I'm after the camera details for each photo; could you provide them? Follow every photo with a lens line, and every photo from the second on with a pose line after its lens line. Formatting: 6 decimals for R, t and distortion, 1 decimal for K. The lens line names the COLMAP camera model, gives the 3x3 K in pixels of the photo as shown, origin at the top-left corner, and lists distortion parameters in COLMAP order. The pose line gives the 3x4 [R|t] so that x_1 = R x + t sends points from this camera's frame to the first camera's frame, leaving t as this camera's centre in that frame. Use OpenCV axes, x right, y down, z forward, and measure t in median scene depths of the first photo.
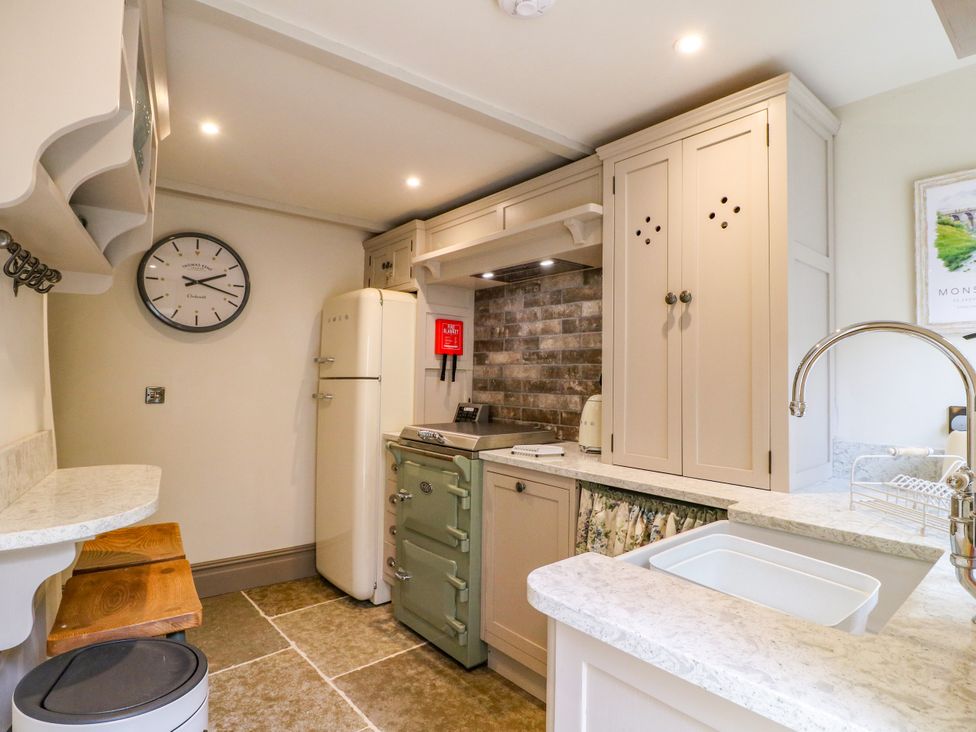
lens RADIAL K [[521.3, 0, 488.9], [0, 521.3, 359.2], [0, 0, 1]] dist [-0.013389, -0.000397]
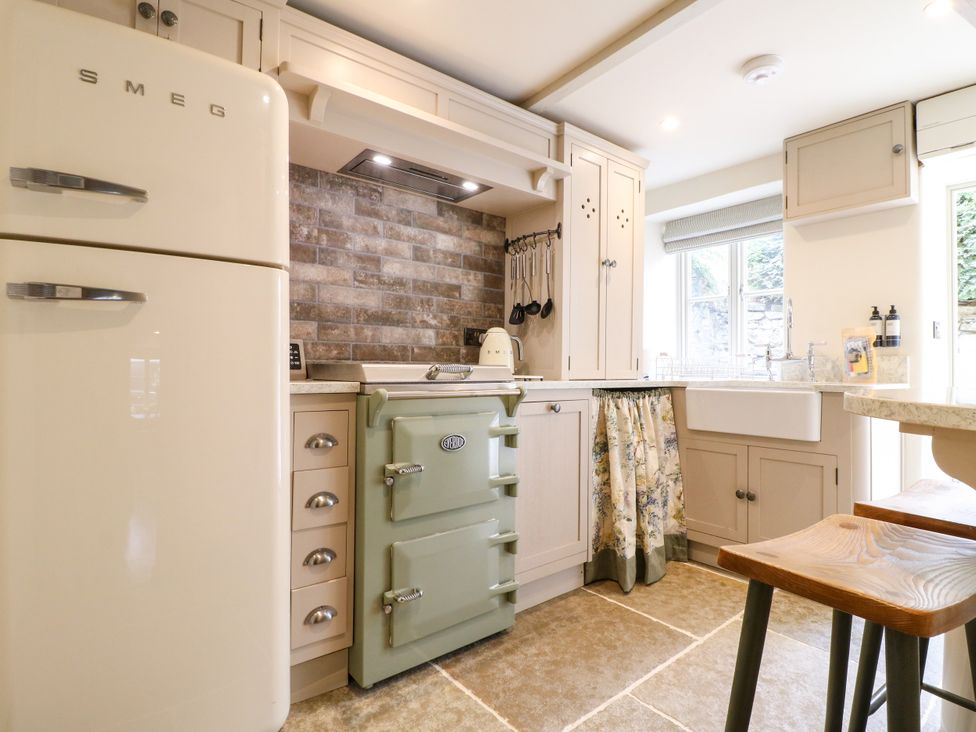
lens RADIAL K [[504.6, 0, 487.4], [0, 504.6, 361.4], [0, 0, 1]] dist [0.000428, -0.015431]
pose [[0.033315, -0.001702, 0.999443, -0.727241], [-0.045003, 0.998982, 0.003201, 0.116734], [-0.998431, -0.045084, 0.033204, 0.838327]]
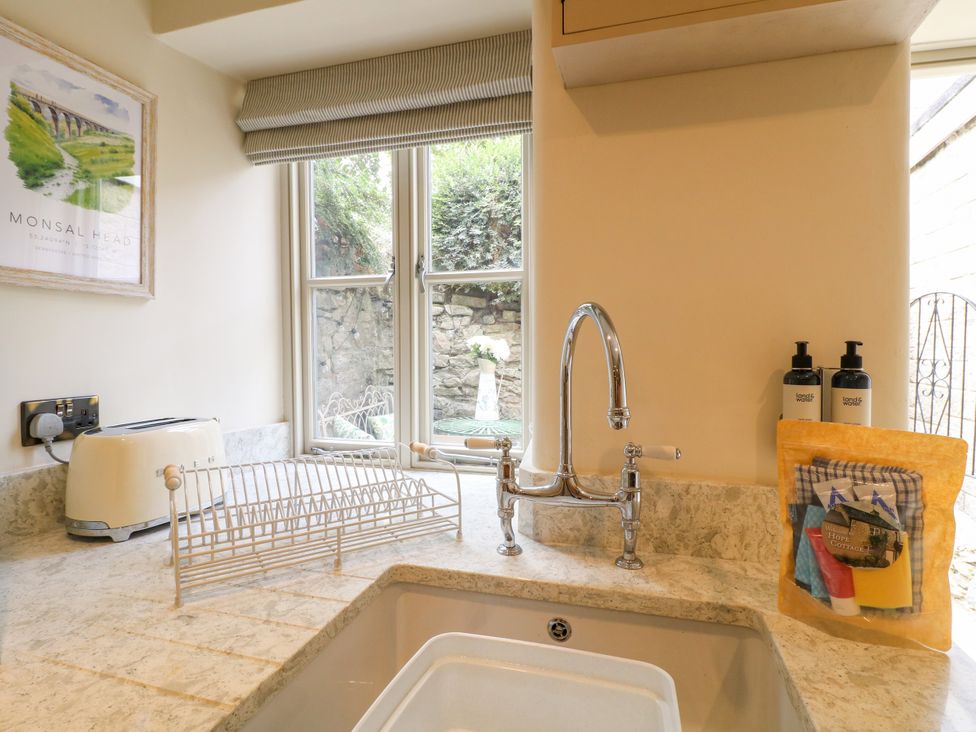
lens RADIAL K [[504.6, 0, 487.4], [0, 504.6, 361.4], [0, 0, 1]] dist [0.000428, -0.015431]
pose [[-0.551768, -0.039601, 0.833057, 0.041651], [-0.038984, 0.999005, 0.021669, 0.003429], [-0.833086, -0.020519, -0.552763, 0.499134]]
